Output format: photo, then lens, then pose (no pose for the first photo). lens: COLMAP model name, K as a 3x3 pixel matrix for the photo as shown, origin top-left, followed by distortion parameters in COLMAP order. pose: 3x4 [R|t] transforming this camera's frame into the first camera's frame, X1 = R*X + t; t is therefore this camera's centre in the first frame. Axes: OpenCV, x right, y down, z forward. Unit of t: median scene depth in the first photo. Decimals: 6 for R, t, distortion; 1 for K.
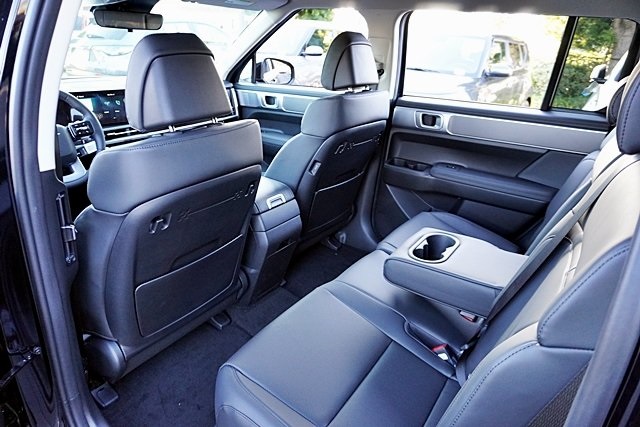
lens RADIAL K [[429.6, 0, 321.5], [0, 429.6, 210.8], [0, 0, 1]] dist [-0.045272, 0.031345]
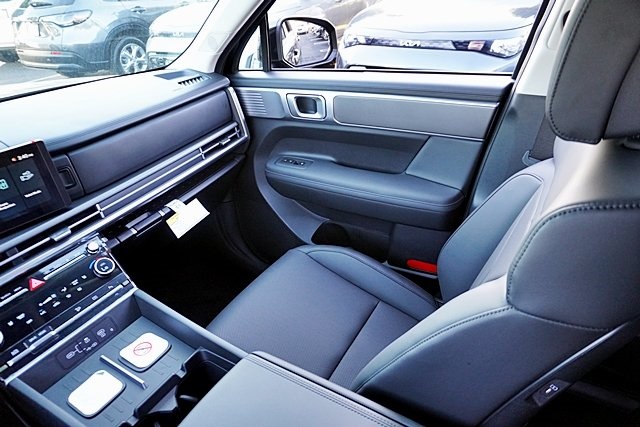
lens RADIAL K [[429.6, 0, 318.2], [0, 429.6, 215.2], [0, 0, 1]] dist [-0.045272, 0.031345]
pose [[0.992131, -0.121747, -0.029231, -0.103070], [0.124664, 0.982251, 0.140153, -0.189679], [0.011649, -0.142694, 0.989698, 0.451309]]
